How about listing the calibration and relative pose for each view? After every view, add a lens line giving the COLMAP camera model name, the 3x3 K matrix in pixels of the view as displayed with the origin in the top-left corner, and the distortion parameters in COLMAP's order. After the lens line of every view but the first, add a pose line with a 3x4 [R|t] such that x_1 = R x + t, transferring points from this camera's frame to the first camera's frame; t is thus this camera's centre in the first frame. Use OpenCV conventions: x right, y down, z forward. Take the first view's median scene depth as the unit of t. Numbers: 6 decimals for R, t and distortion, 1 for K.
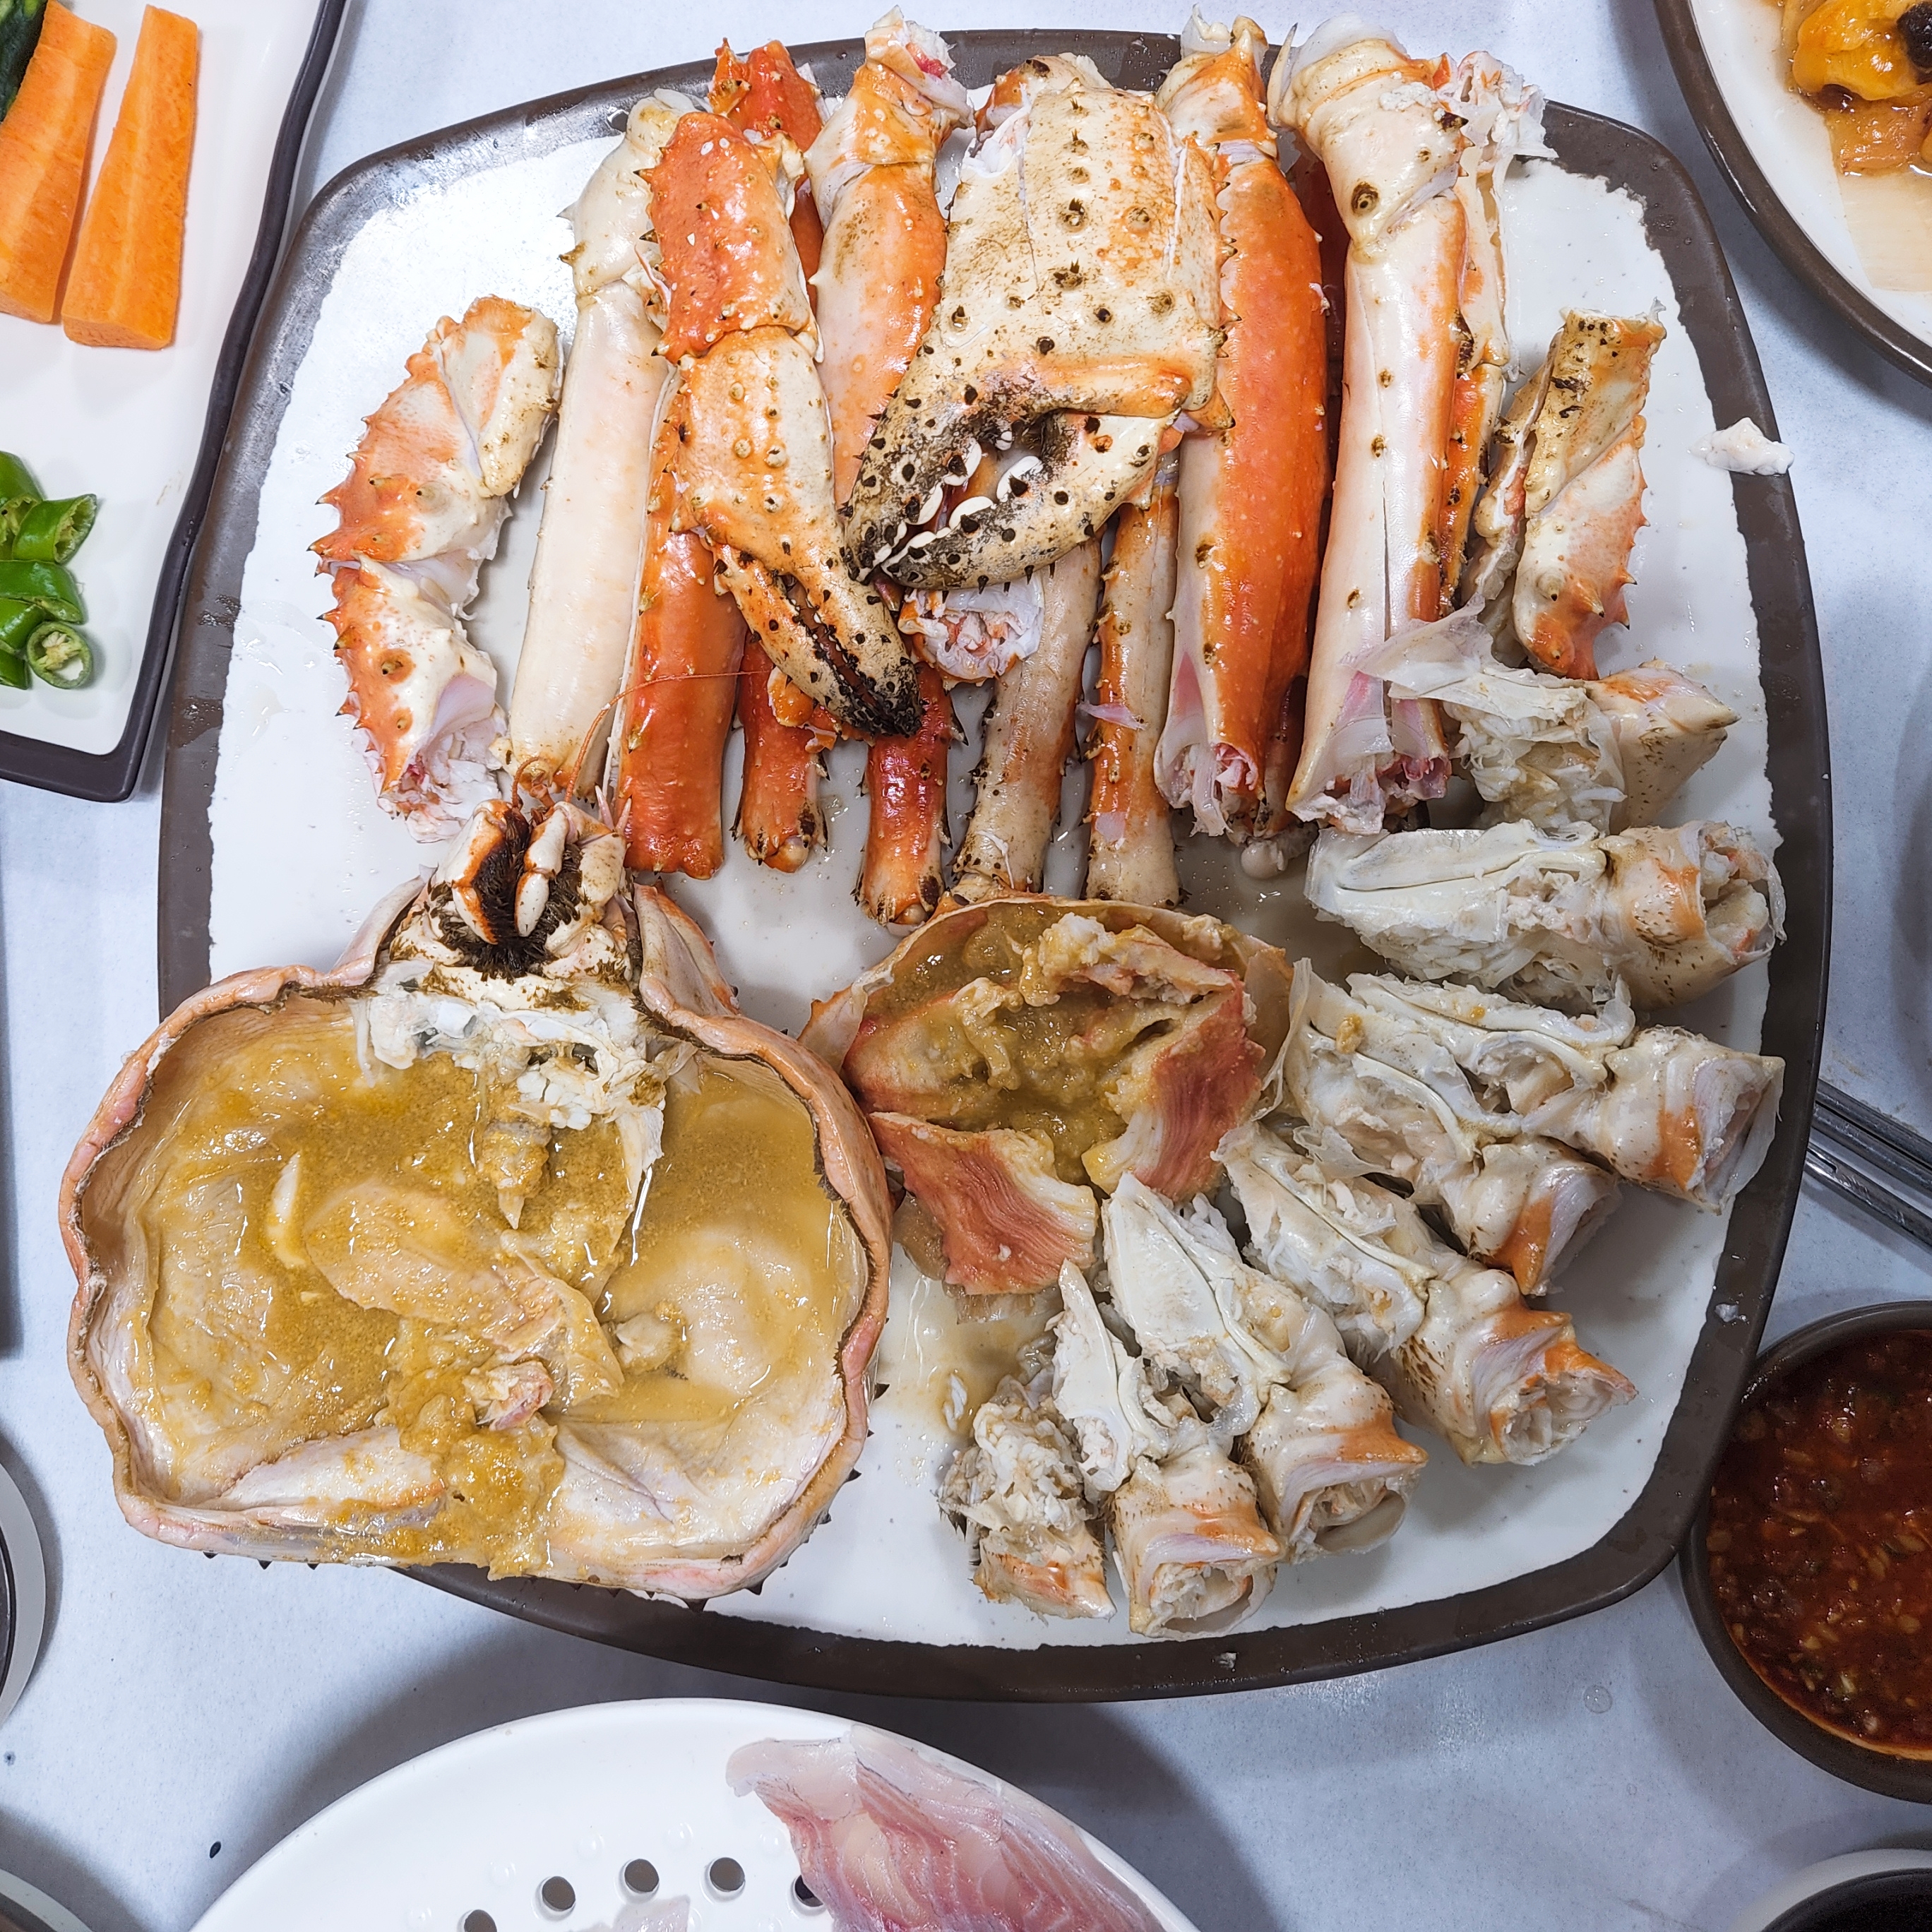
lens RADIAL K [[1881.3, 0, 966.5], [0, 1881.3, 964.8], [0, 0, 1]] dist [0.056036, -0.085323]
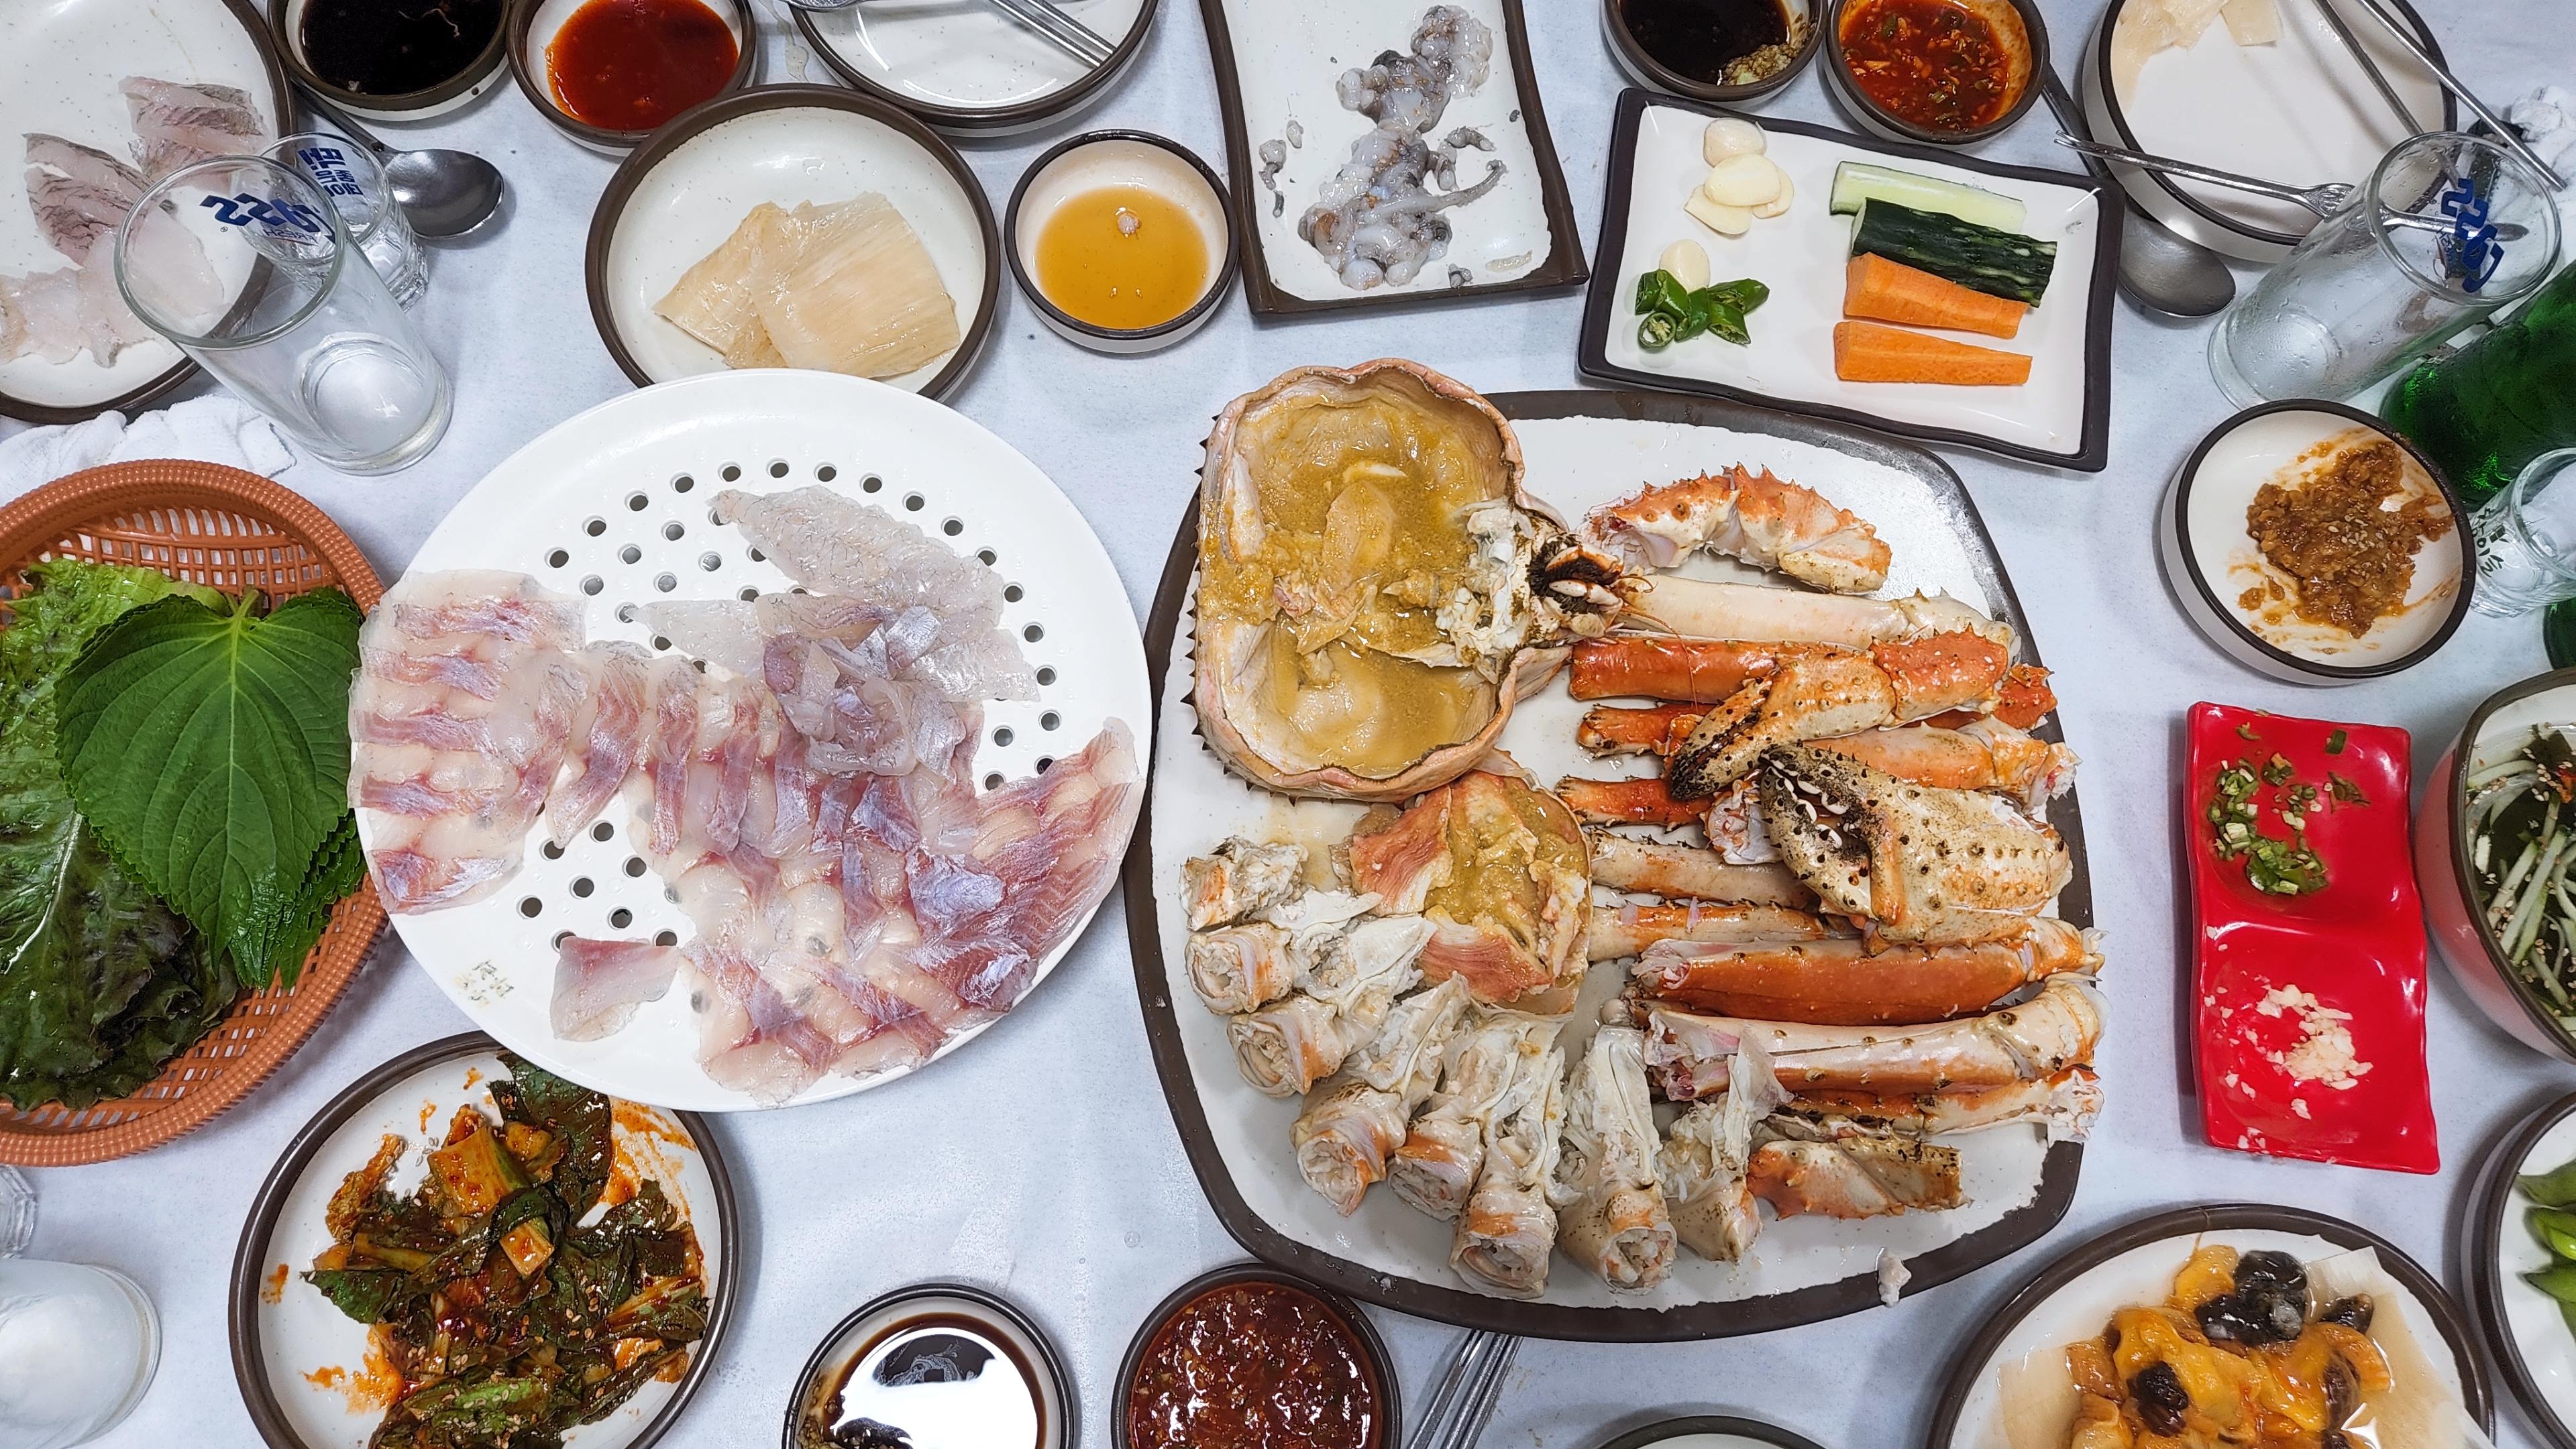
lens RADIAL K [[1783.9, 0, 1284.4], [0, 1783.9, 724.4], [0, 0, 1]] dist [0.058338, -0.081511]
pose [[0.056830, 0.981224, -0.184310, 0.199836], [-0.998380, 0.055310, -0.013386, 0.266535], [-0.002940, 0.184772, 0.982777, -0.670904]]
